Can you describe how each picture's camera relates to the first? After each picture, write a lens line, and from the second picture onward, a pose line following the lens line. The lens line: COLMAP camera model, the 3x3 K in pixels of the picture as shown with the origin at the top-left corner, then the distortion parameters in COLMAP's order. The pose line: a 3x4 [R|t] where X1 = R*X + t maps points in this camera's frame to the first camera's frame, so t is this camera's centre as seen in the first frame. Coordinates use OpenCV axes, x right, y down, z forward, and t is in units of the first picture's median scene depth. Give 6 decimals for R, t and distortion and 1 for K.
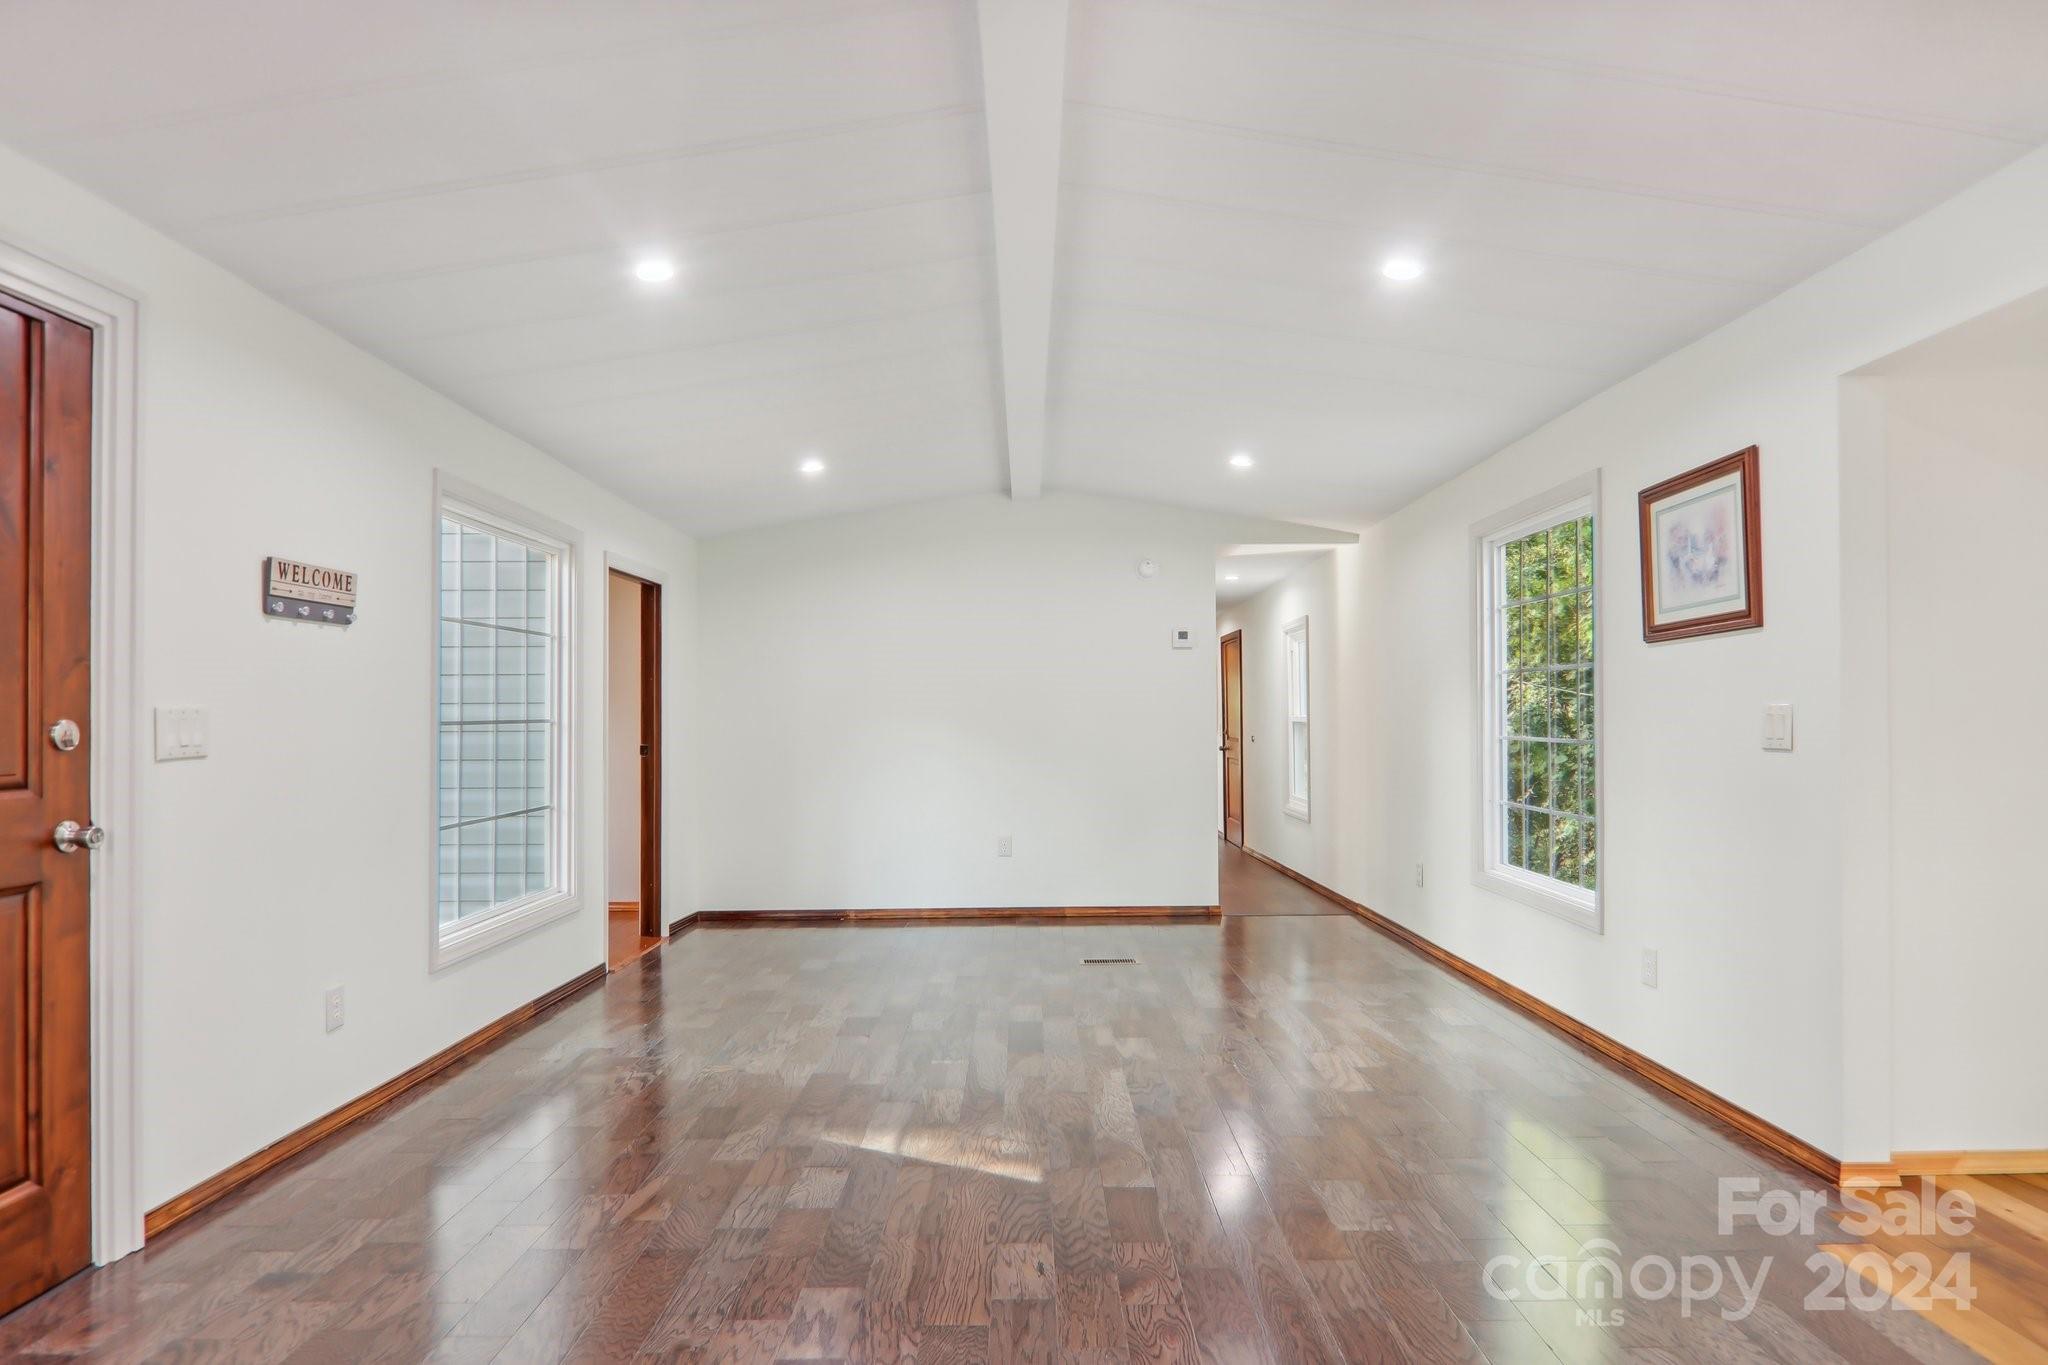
lens RADIAL K [[1187.0, 0, 1044.5], [0, 1187.0, 698.3], [0, 0, 1]] dist [0.000076, -0.014056]
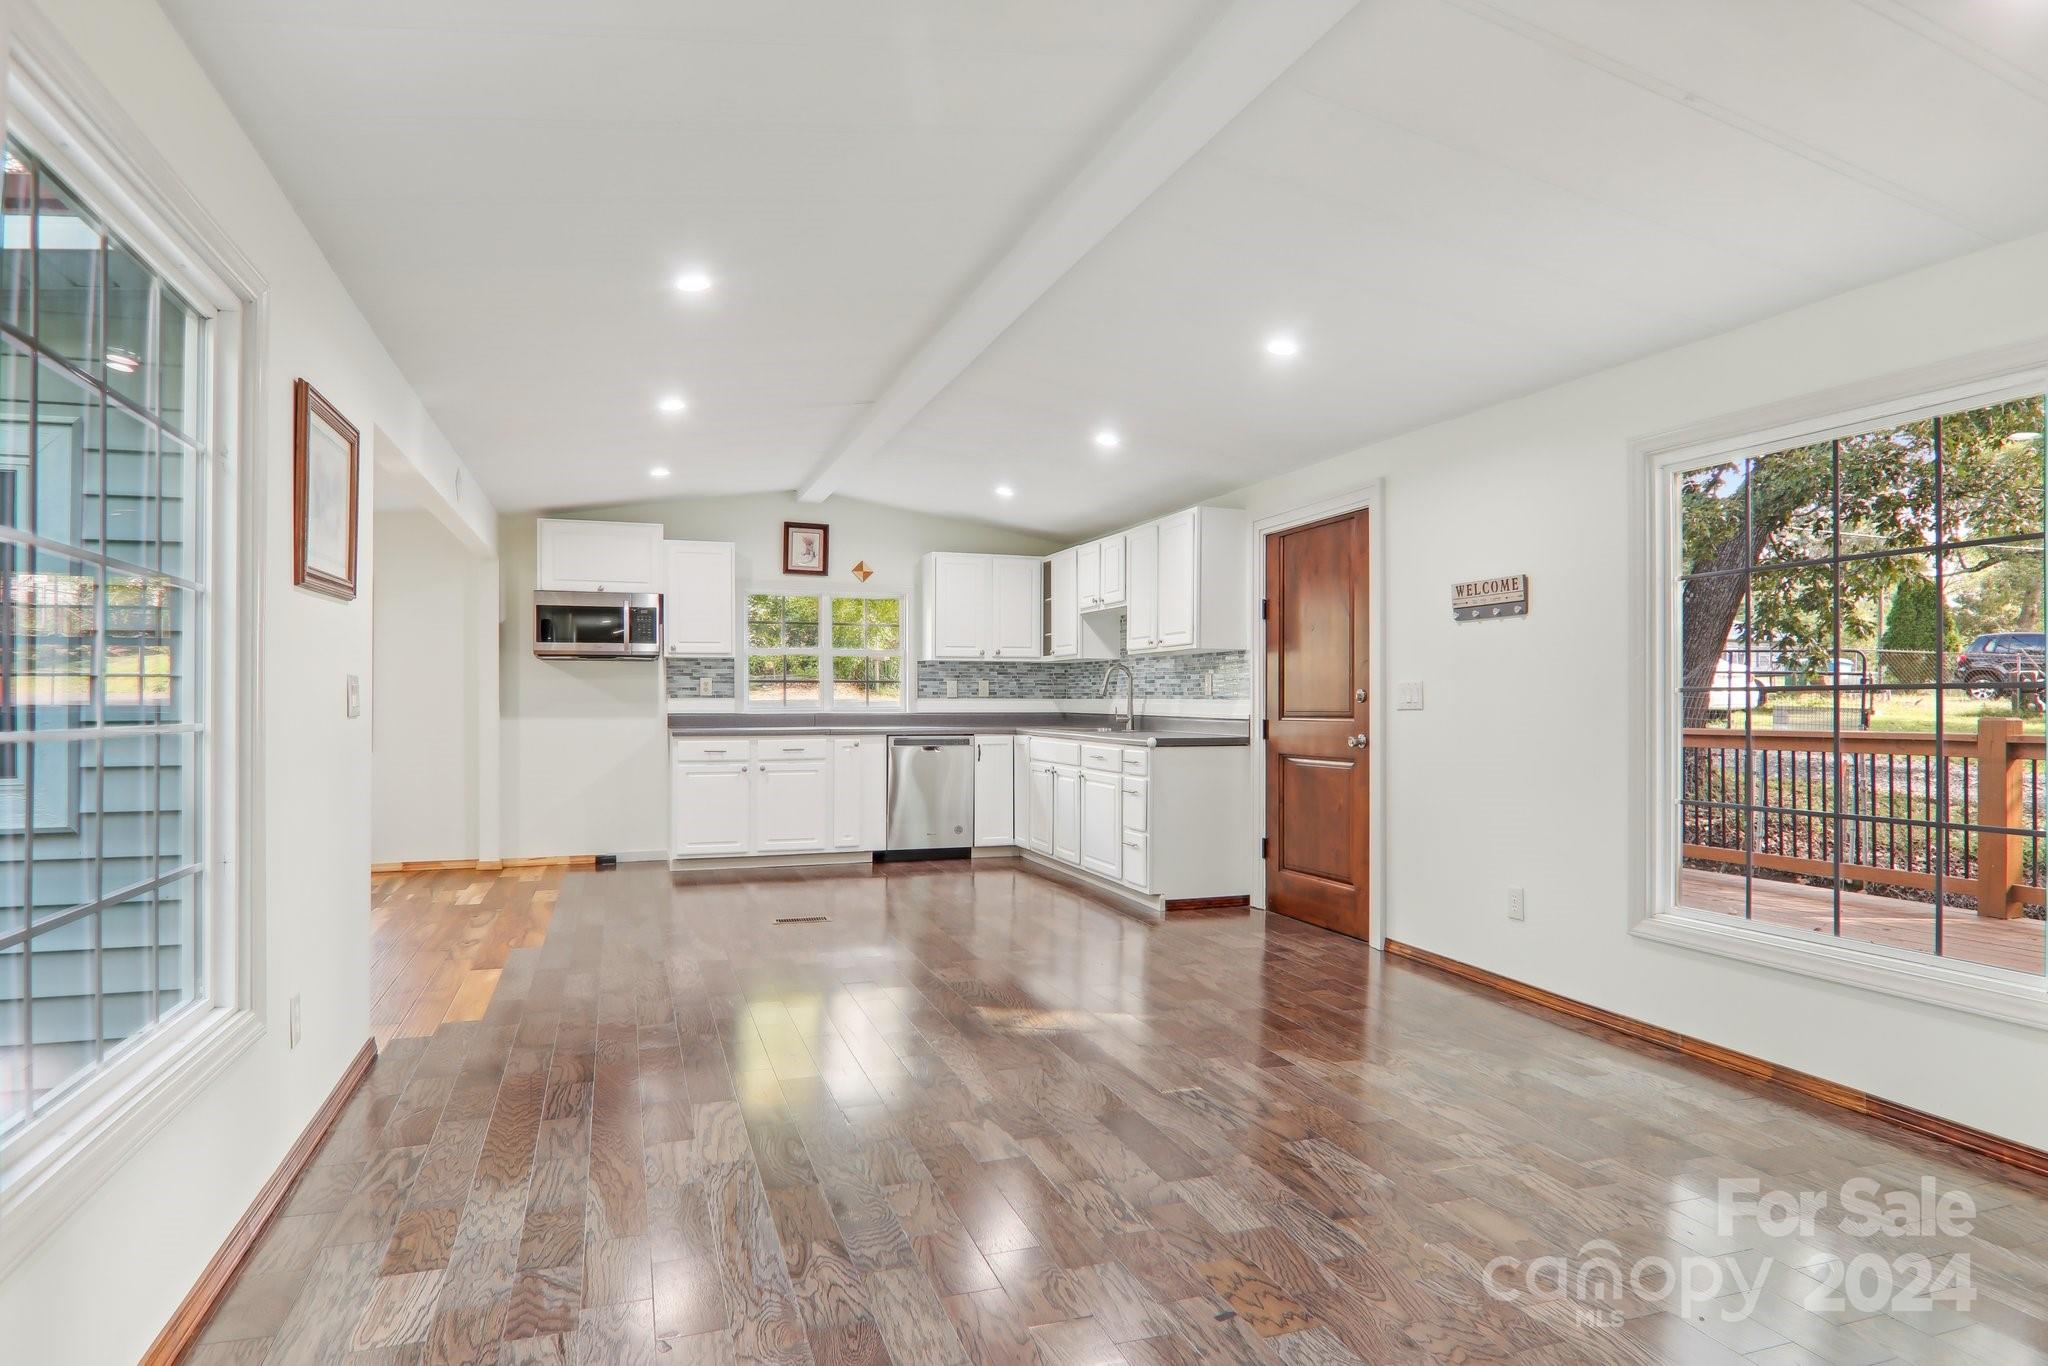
lens RADIAL K [[1187.0, 0, 1008.4], [0, 1187.0, 694.6], [0, 0, 1]] dist [0.000076, -0.014056]
pose [[-0.953390, -0.000928, -0.301740, 0.298780], [0.003091, 0.999913, -0.012844, 0.035048], [0.301726, -0.013178, -0.953304, 1.797953]]
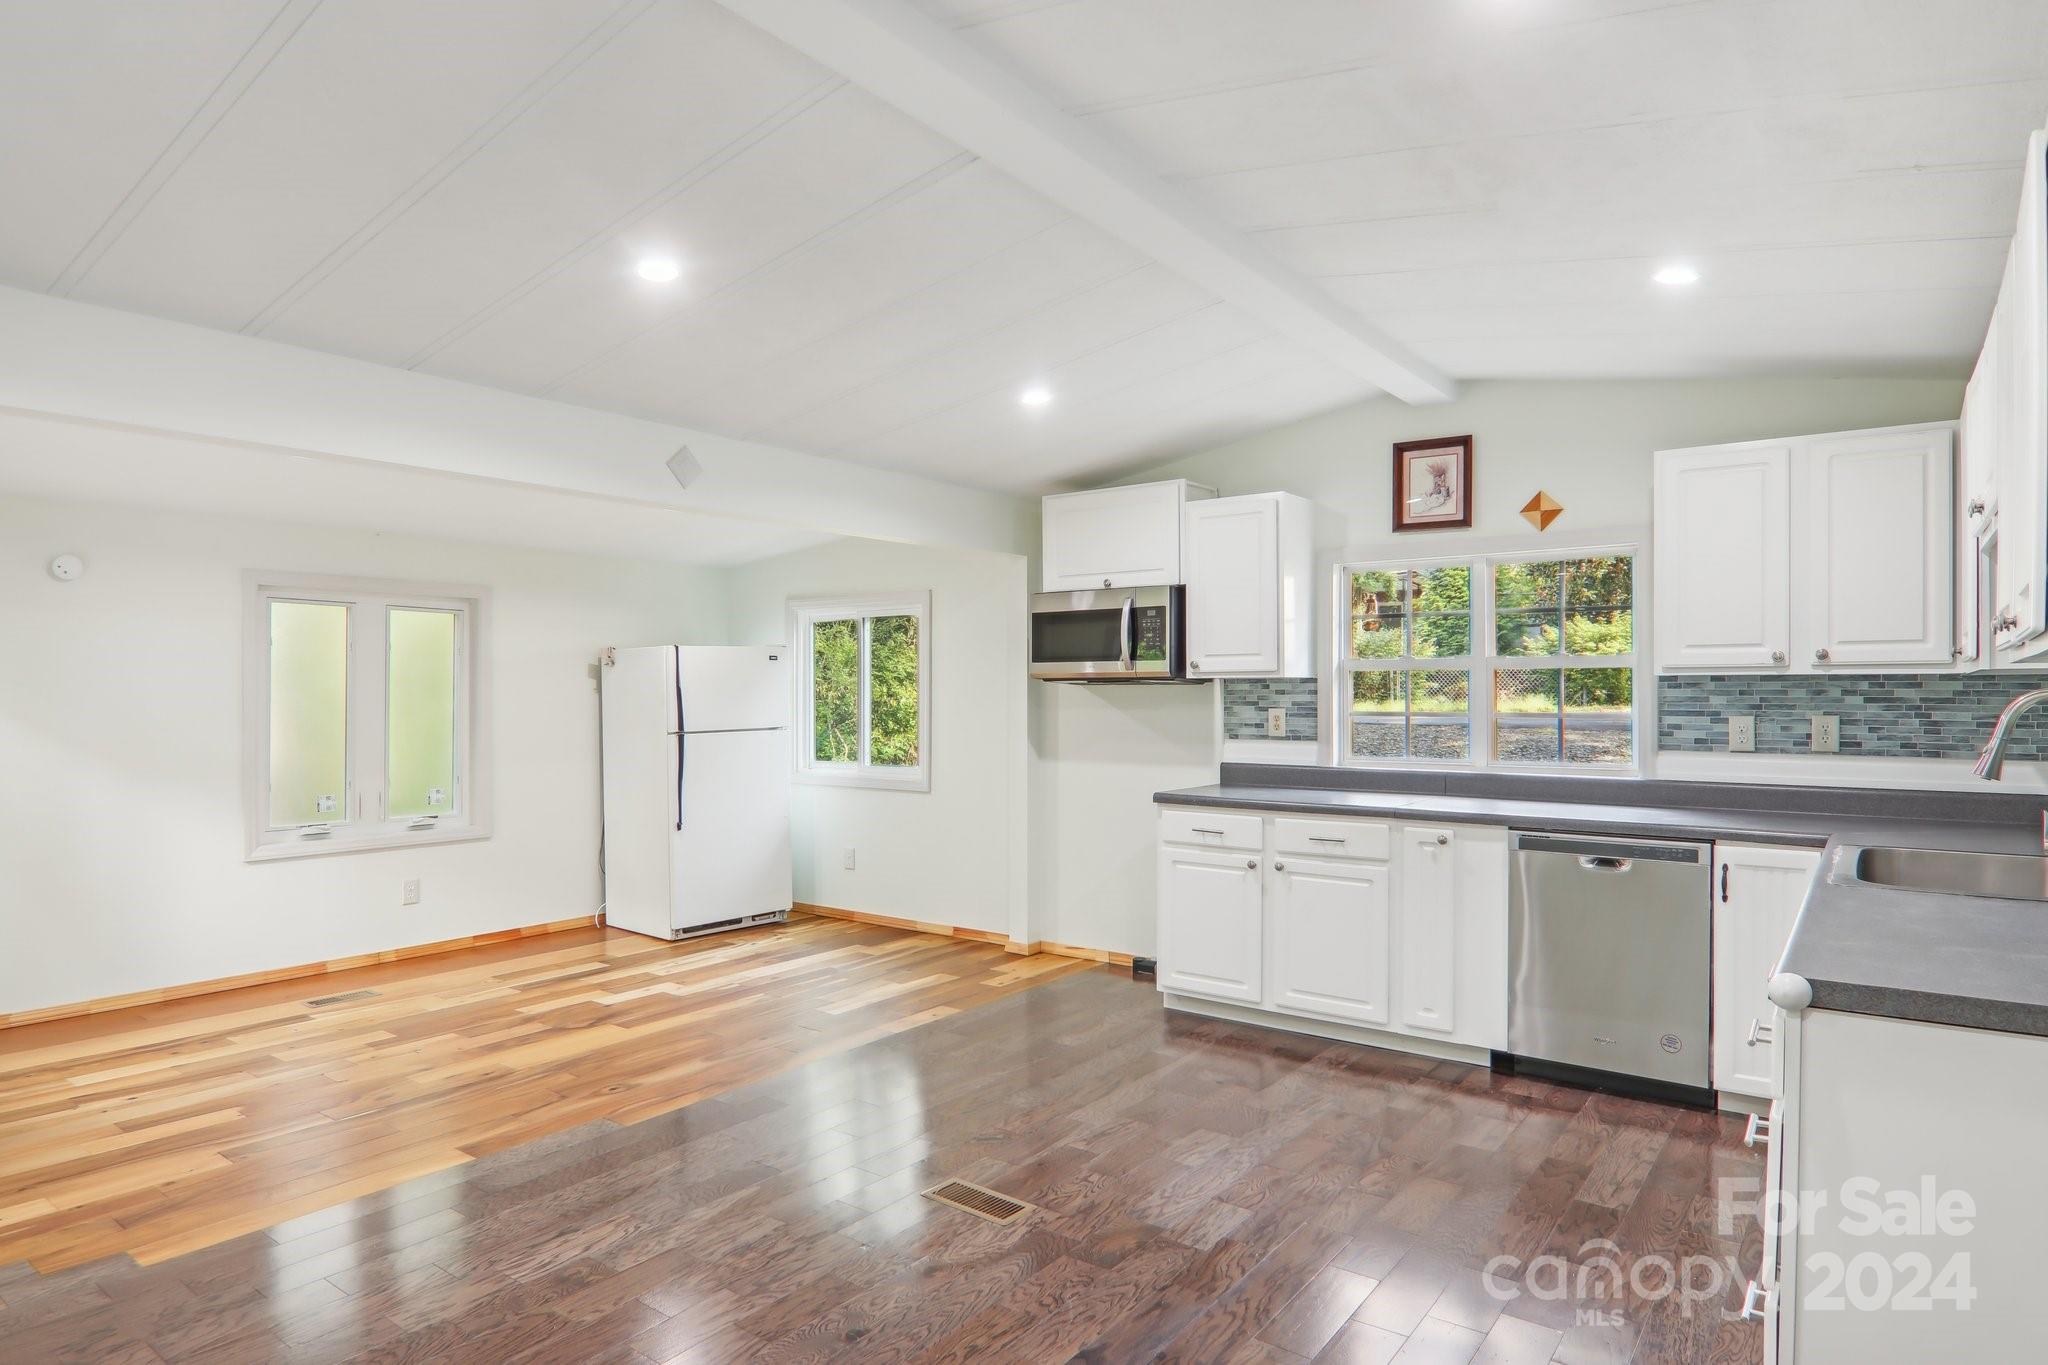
lens RADIAL K [[1187.0, 0, 1041.2], [0, 1187.0, 696.1], [0, 0, 1]] dist [0.000076, -0.014056]
pose [[-0.799750, -0.001235, 0.600332, -0.386835], [-0.009722, 0.999893, -0.010894, -0.018581], [-0.600255, -0.014549, -0.799677, 0.899046]]
